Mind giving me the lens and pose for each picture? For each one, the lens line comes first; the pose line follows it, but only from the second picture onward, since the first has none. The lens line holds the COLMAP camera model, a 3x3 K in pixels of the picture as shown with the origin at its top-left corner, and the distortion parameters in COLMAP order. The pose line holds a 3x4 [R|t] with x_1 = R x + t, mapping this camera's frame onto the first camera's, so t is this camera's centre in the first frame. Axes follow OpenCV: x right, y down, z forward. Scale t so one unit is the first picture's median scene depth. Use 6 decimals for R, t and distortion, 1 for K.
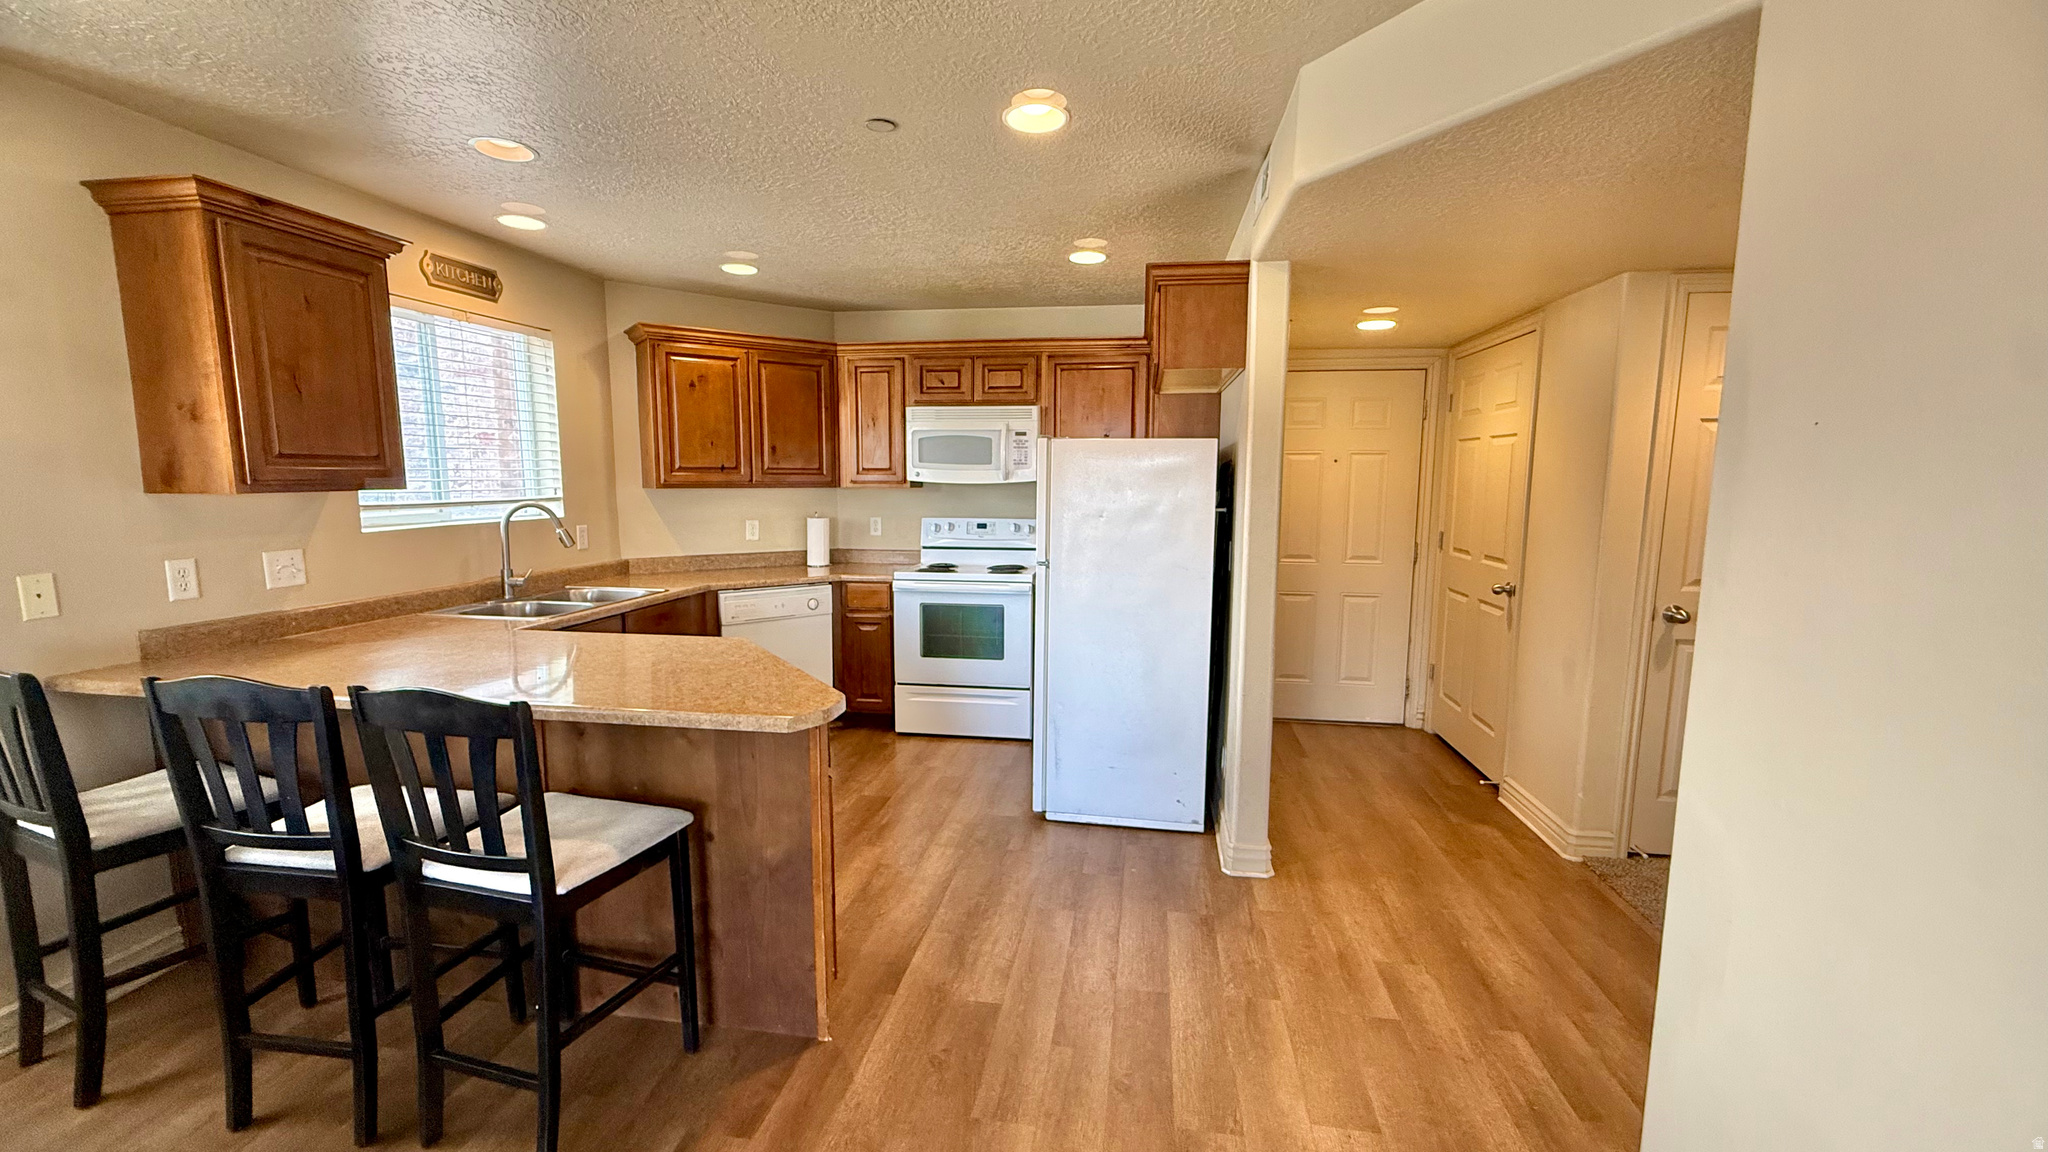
lens RADIAL K [[815.5, 0, 1017.6], [0, 815.5, 578.8], [0, 0, 1]] dist [-0.001748, 0.000424]
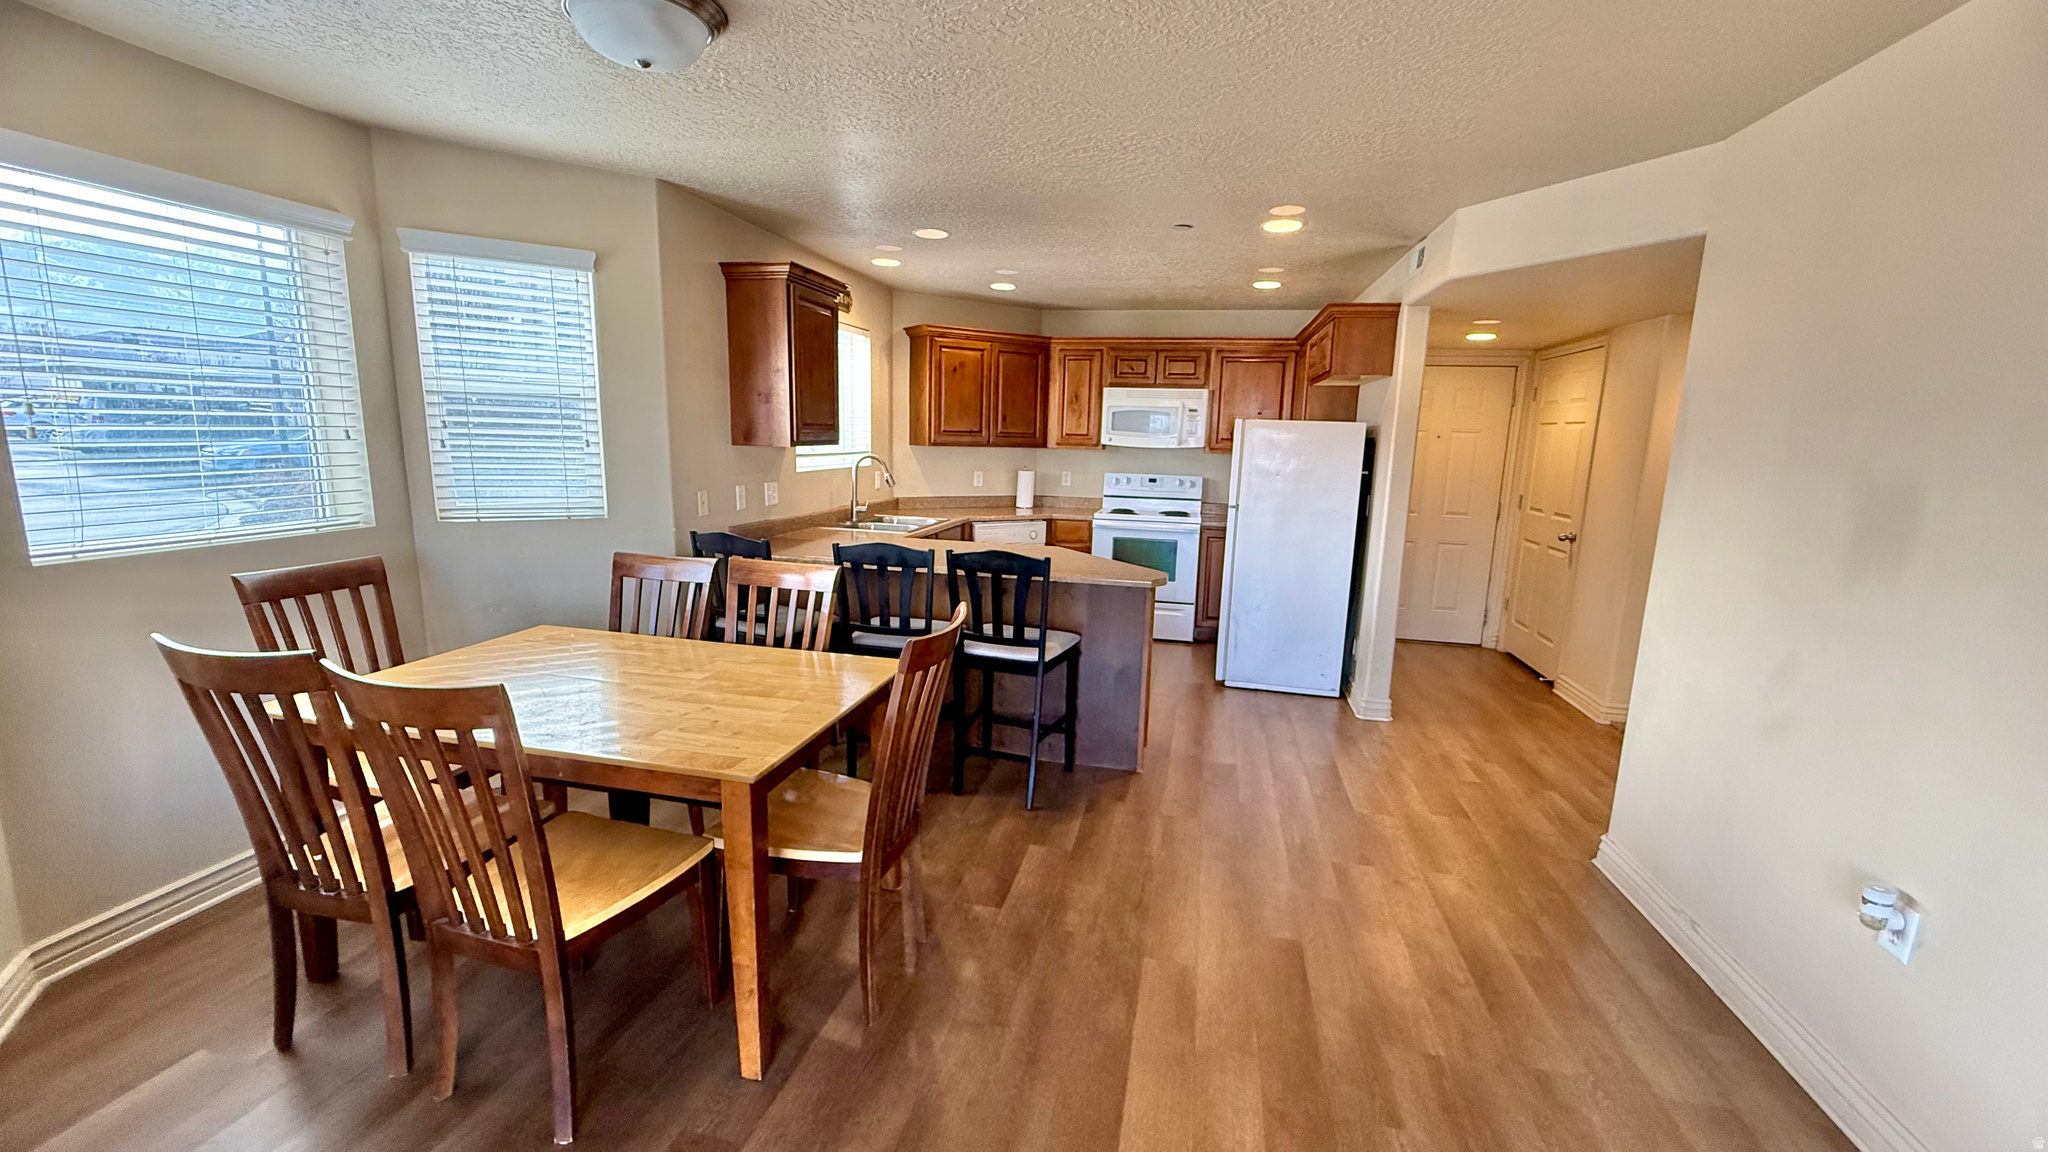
lens RADIAL K [[815.5, 0, 1018.0], [0, 815.5, 580.0], [0, 0, 1]] dist [-0.001748, 0.000424]
pose [[0.997414, 0.034863, -0.062852, -0.254589], [-0.031547, 0.998096, 0.053004, 0.046162], [0.064580, -0.050884, 0.996614, -0.463467]]
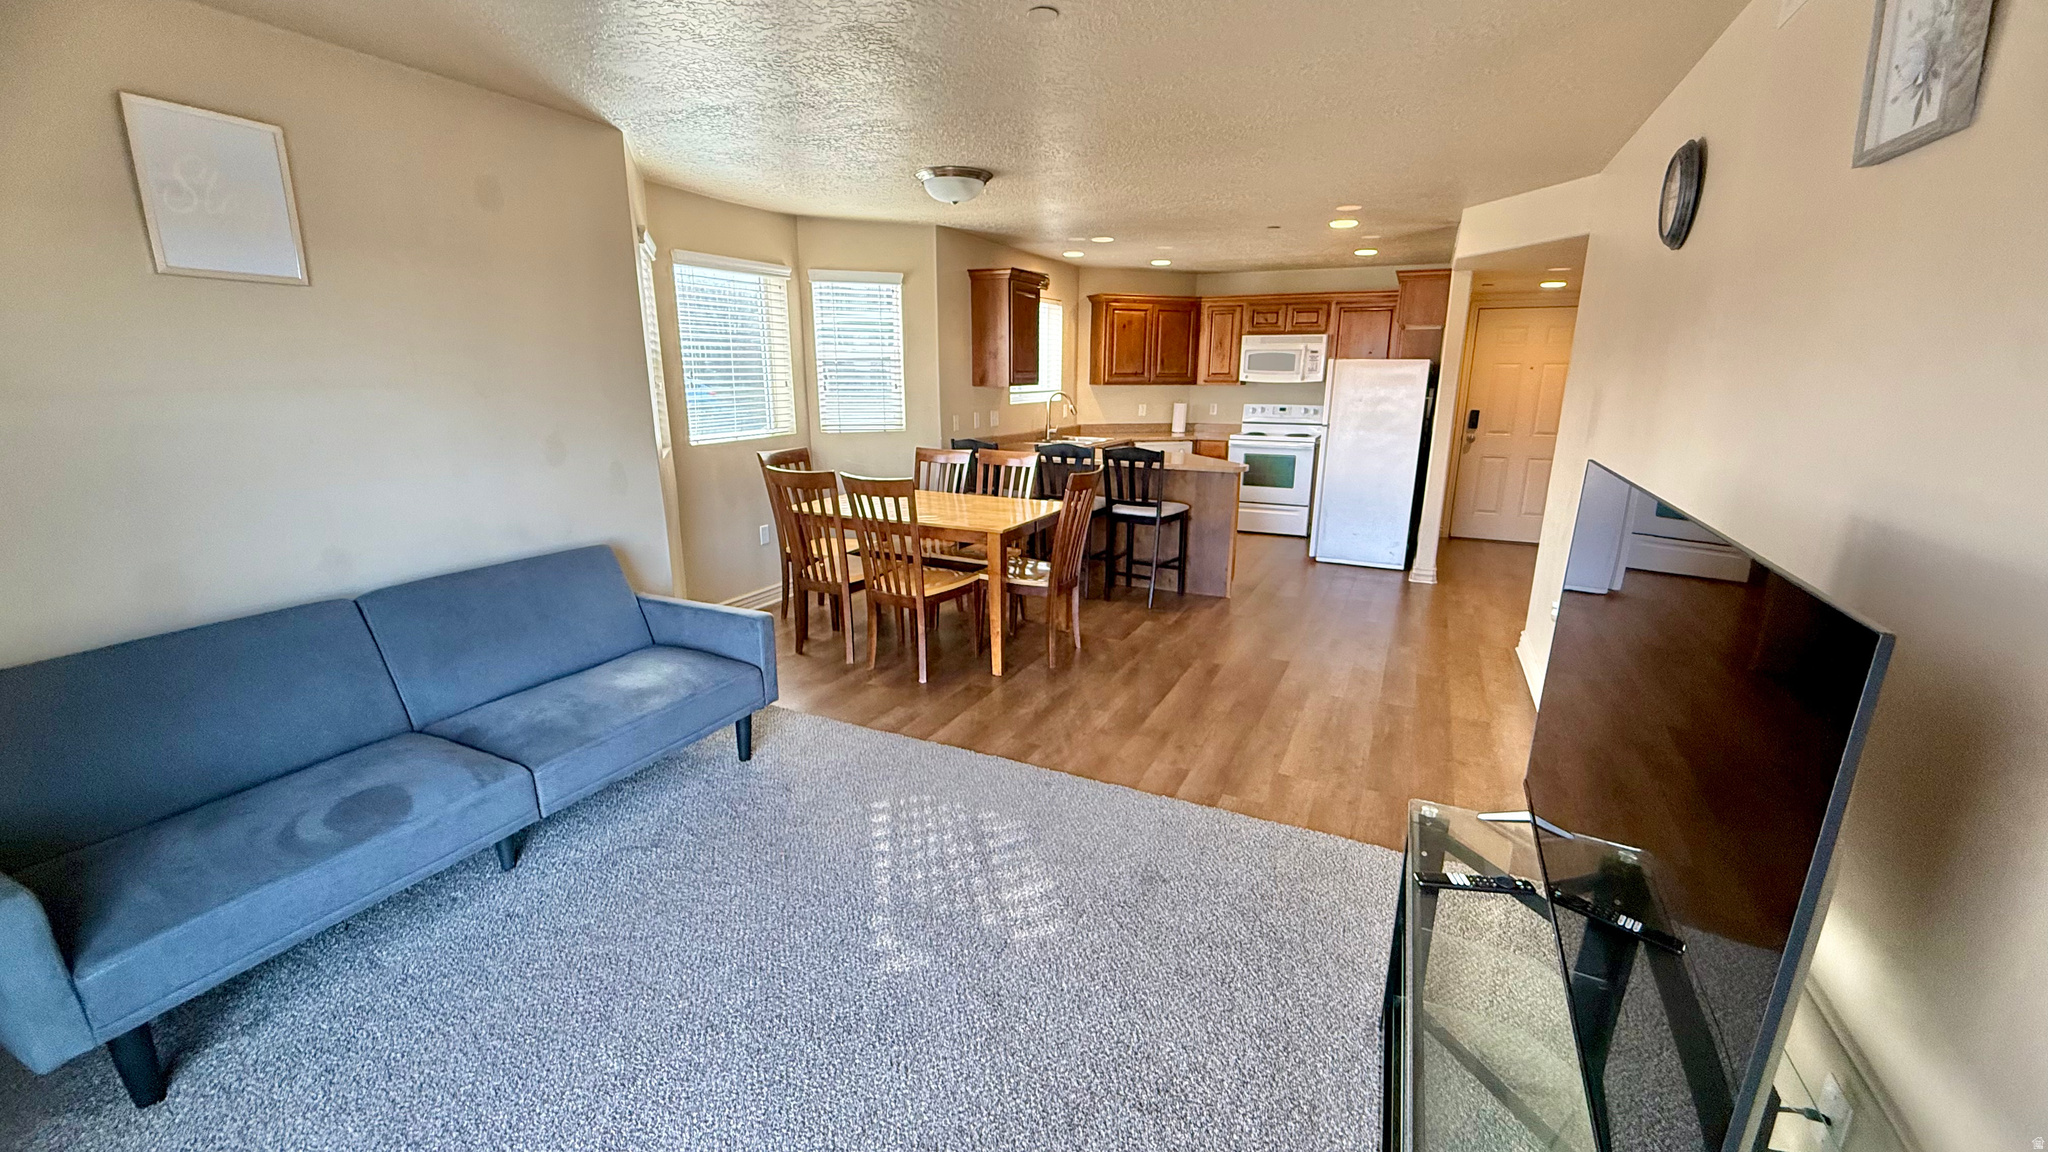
lens RADIAL K [[815.5, 0, 1018.8], [0, 815.5, 579.8], [0, 0, 1]] dist [-0.001748, 0.000424]
pose [[0.955432, 0.071877, -0.286326, -0.084914], [-0.035992, 0.991033, 0.128679, 0.120973], [0.293008, -0.112638, 0.949452, -1.085124]]
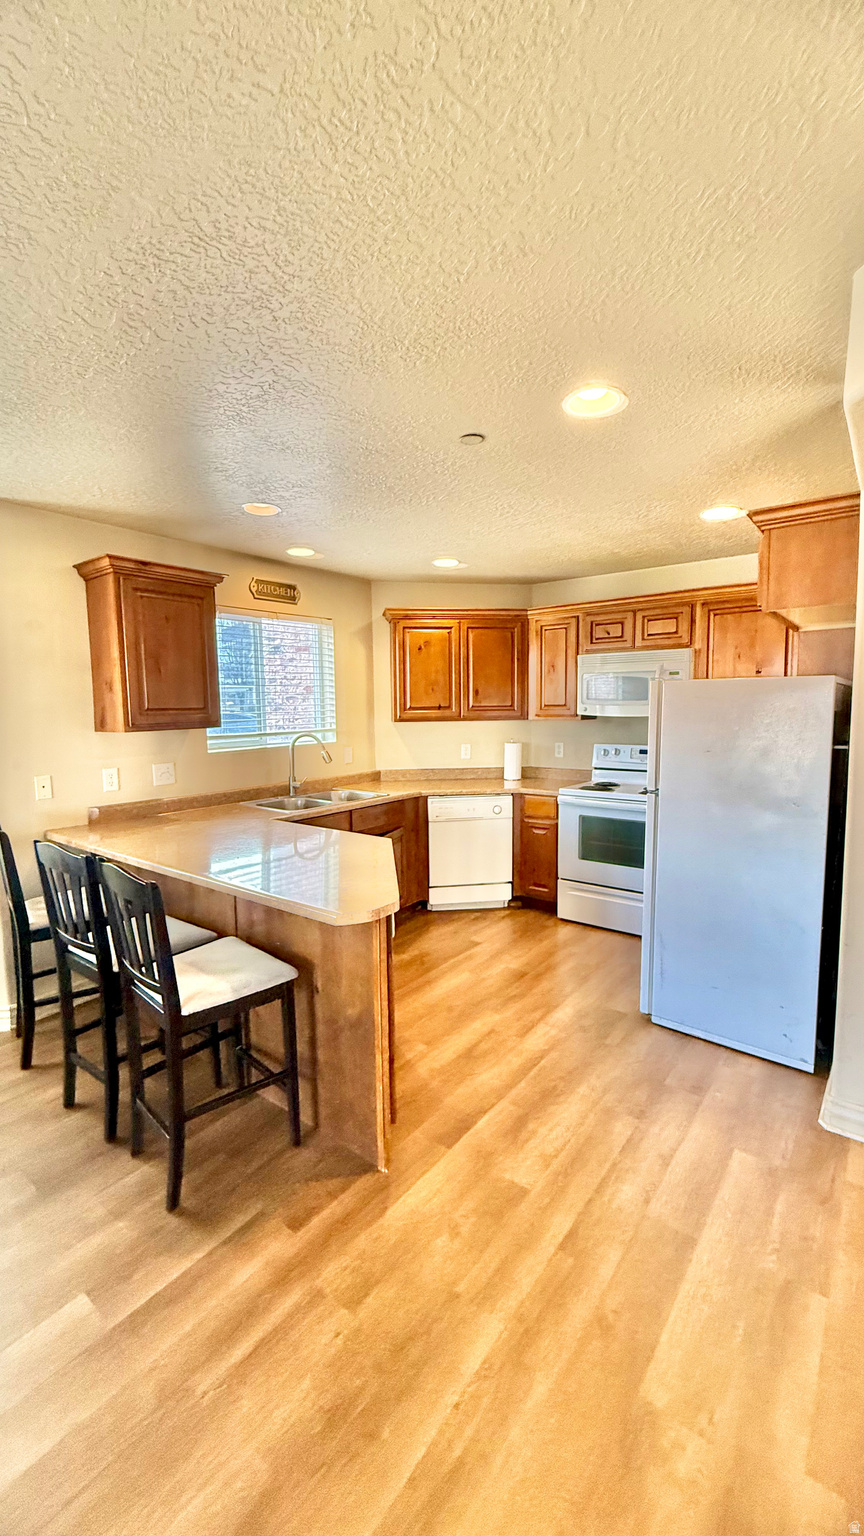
lens RADIAL K [[611.6, 0, 431.7], [0, 611.6, 762.6], [0, 0, 1]] dist [-0.001748, 0.000424]
pose [[0.877077, 0.029948, -0.479414, 0.167550], [-0.043099, 0.998935, -0.016446, -0.032239], [0.478412, 0.035086, 0.877434, 0.118462]]
